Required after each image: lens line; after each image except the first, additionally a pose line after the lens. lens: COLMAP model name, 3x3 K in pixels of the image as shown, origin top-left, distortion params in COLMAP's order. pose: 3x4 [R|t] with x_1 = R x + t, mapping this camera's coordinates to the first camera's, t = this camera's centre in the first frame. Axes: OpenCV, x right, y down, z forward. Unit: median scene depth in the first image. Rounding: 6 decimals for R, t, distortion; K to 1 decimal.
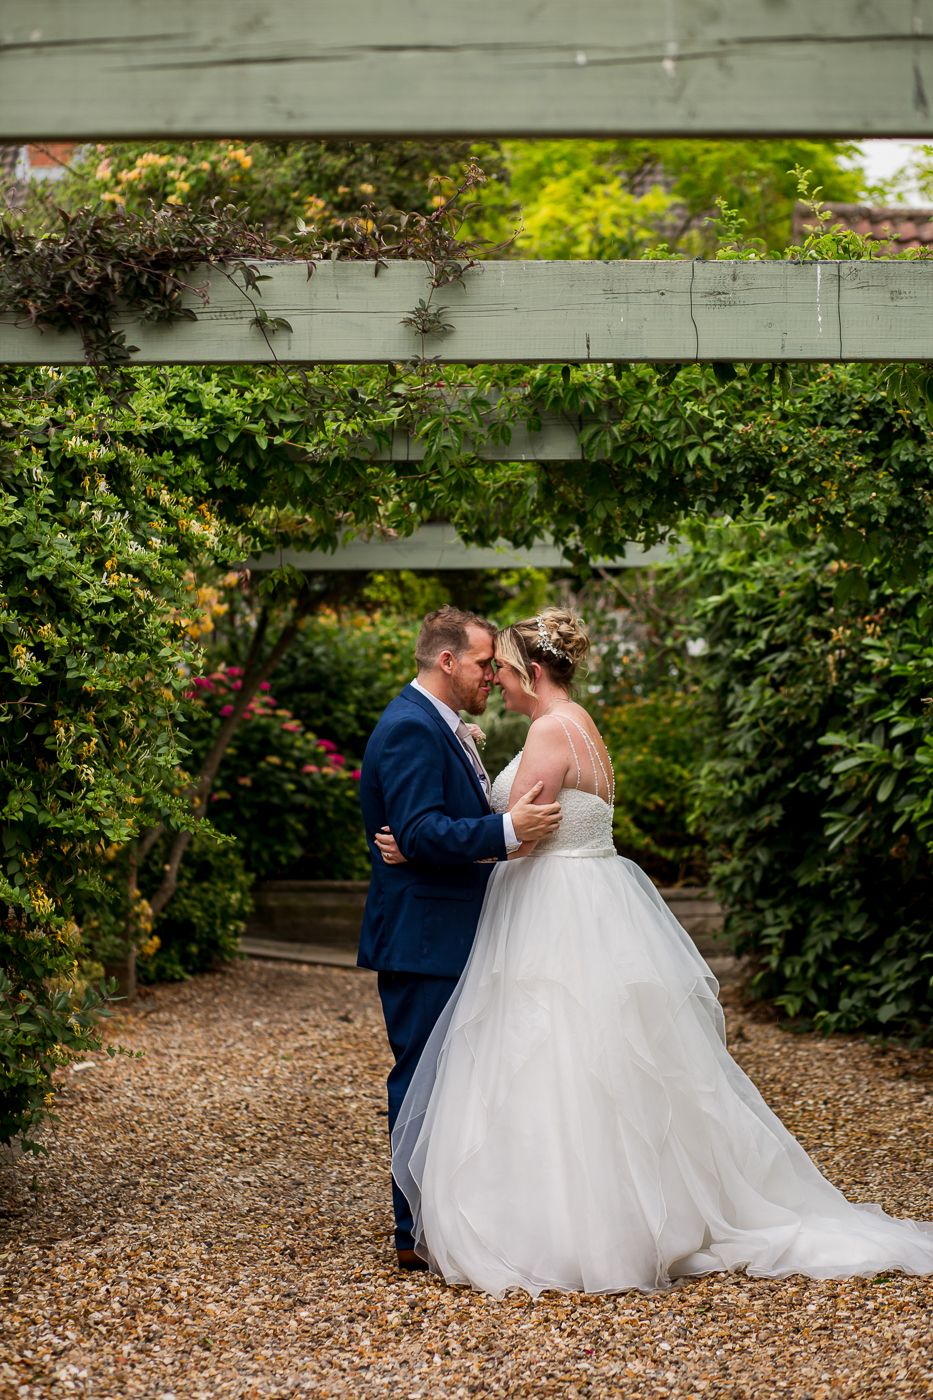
lens RADIAL K [[2964.2, 0, 466.5], [0, 2964.2, 700.0], [0, 0, 1]] dist [-0.084341, -0.615118]
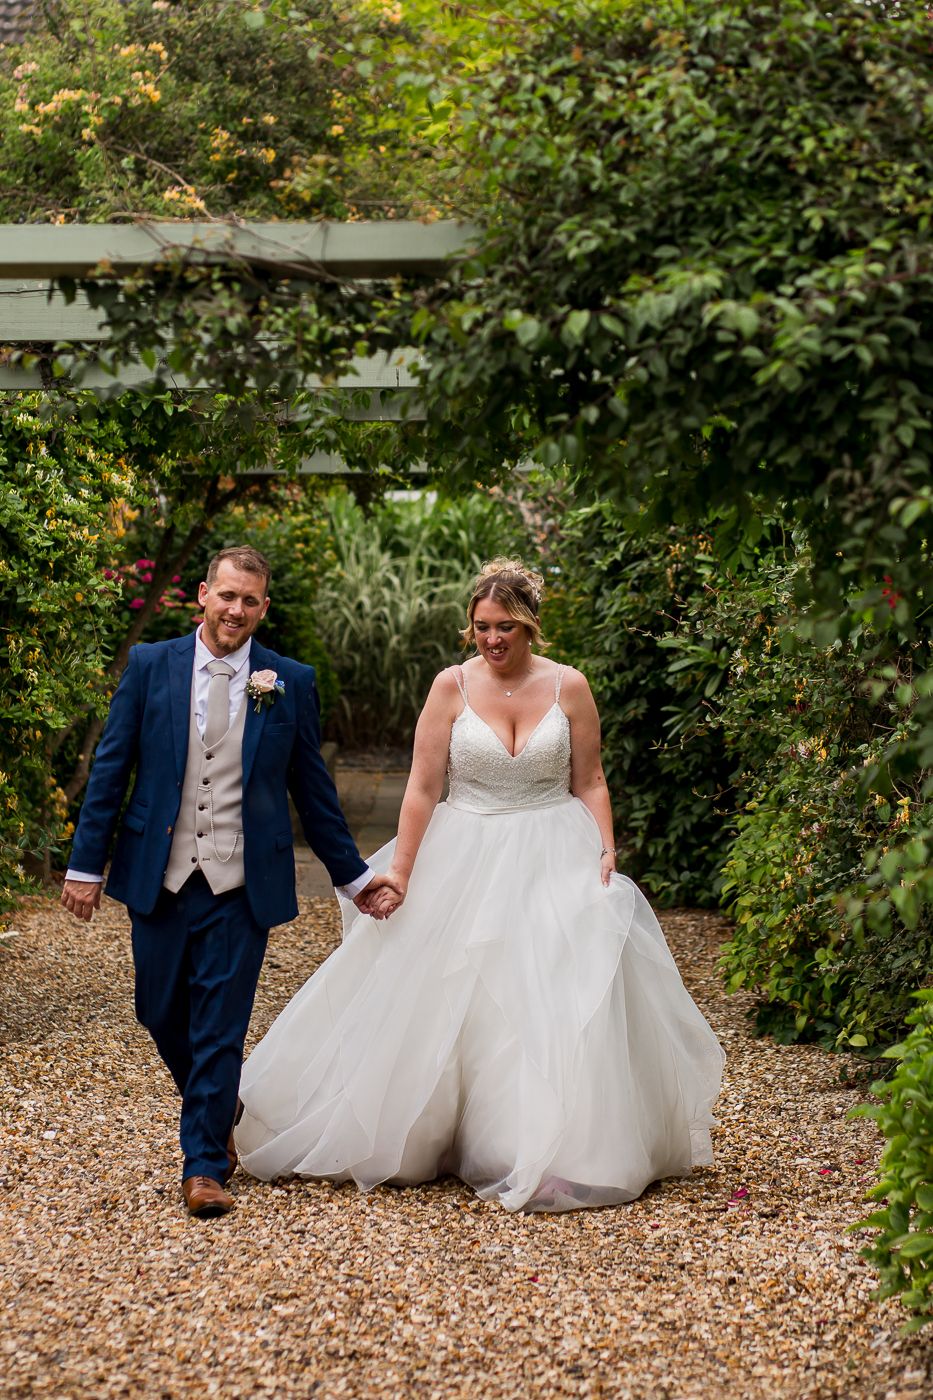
lens RADIAL K [[3471.2, 0, 331.9], [0, 3471.2, 638.4], [0, 0, 1]] dist [-0.073230, -0.419519]
pose [[0.999719, 0.001346, -0.023675, 0.033867], [-0.000893, 0.999817, 0.019121, -0.018386], [0.023696, -0.019095, 0.999537, -0.453023]]
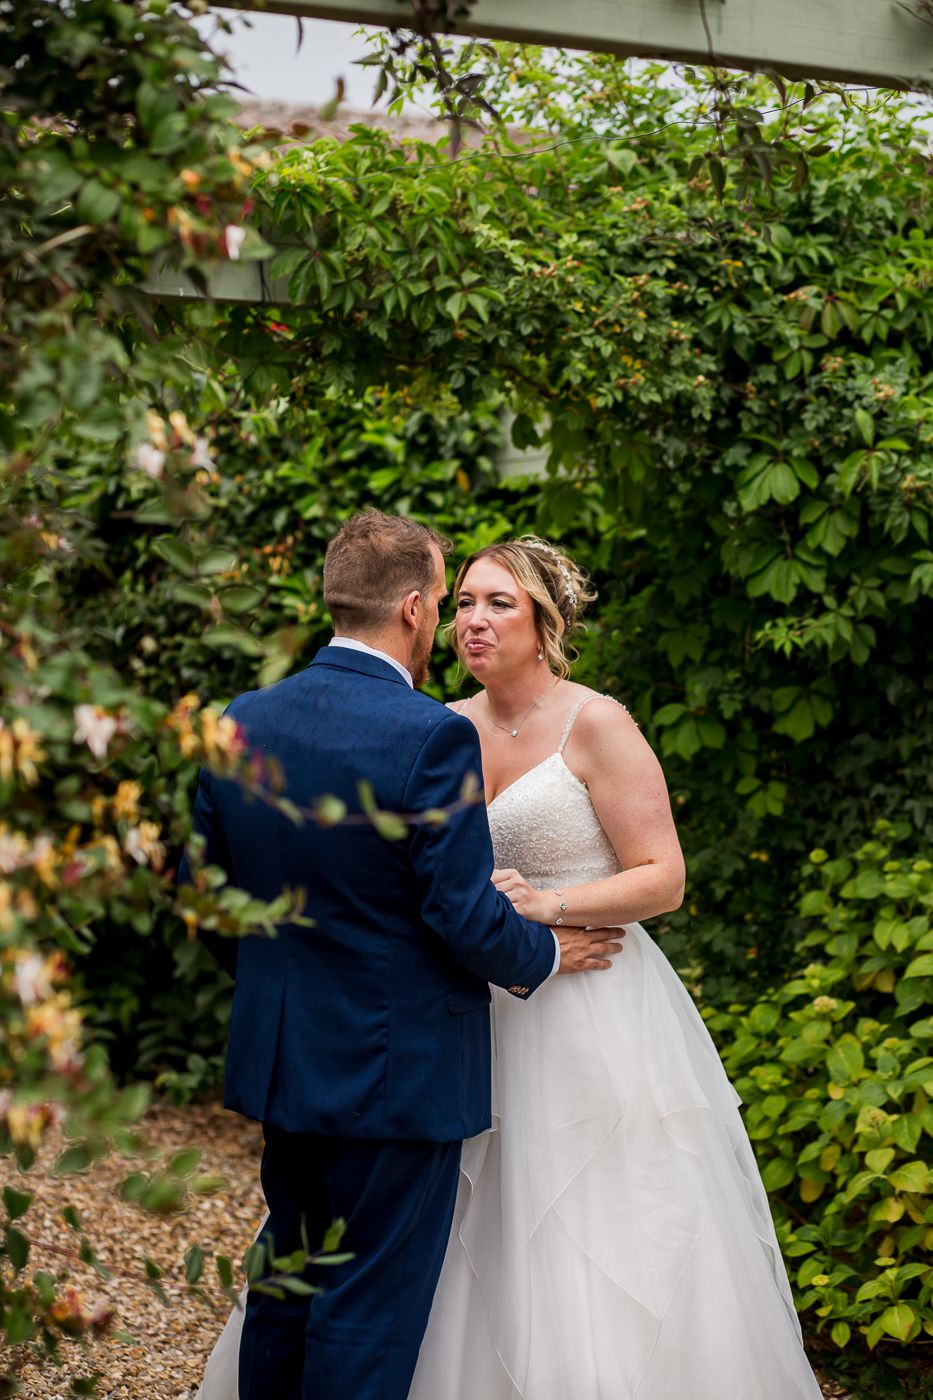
lens RADIAL K [[3198.5, 0, 466.5], [0, 3198.5, 700.0], [0, 0, 1]] dist [-0.044975, -0.208094]
pose [[0.892697, 0.009791, 0.450550, -0.244670], [-0.018831, 0.999701, 0.015586, -0.004166], [-0.450263, -0.022398, 0.892615, 0.343770]]
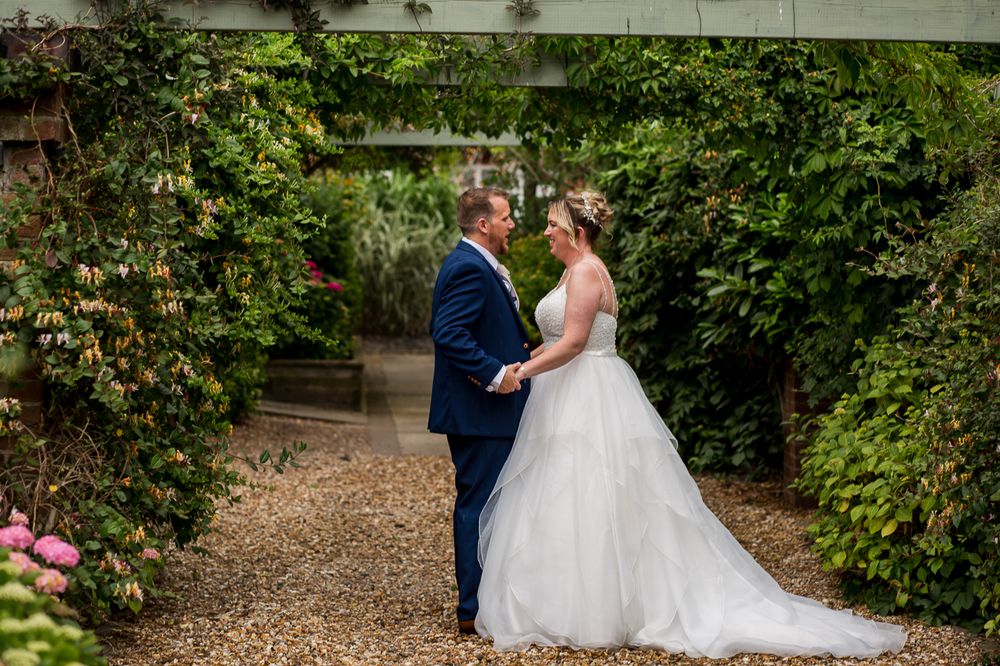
lens RADIAL K [[2117.3, 0, 500.0], [0, 2117.3, 333.0], [0, 0, 1]] dist [-0.084341, -0.615118]
pose [[0.997712, 0.009400, 0.066946, -0.064595], [-0.012802, 0.998638, 0.050575, -0.011706], [-0.066379, -0.051317, 0.996474, -0.051668]]
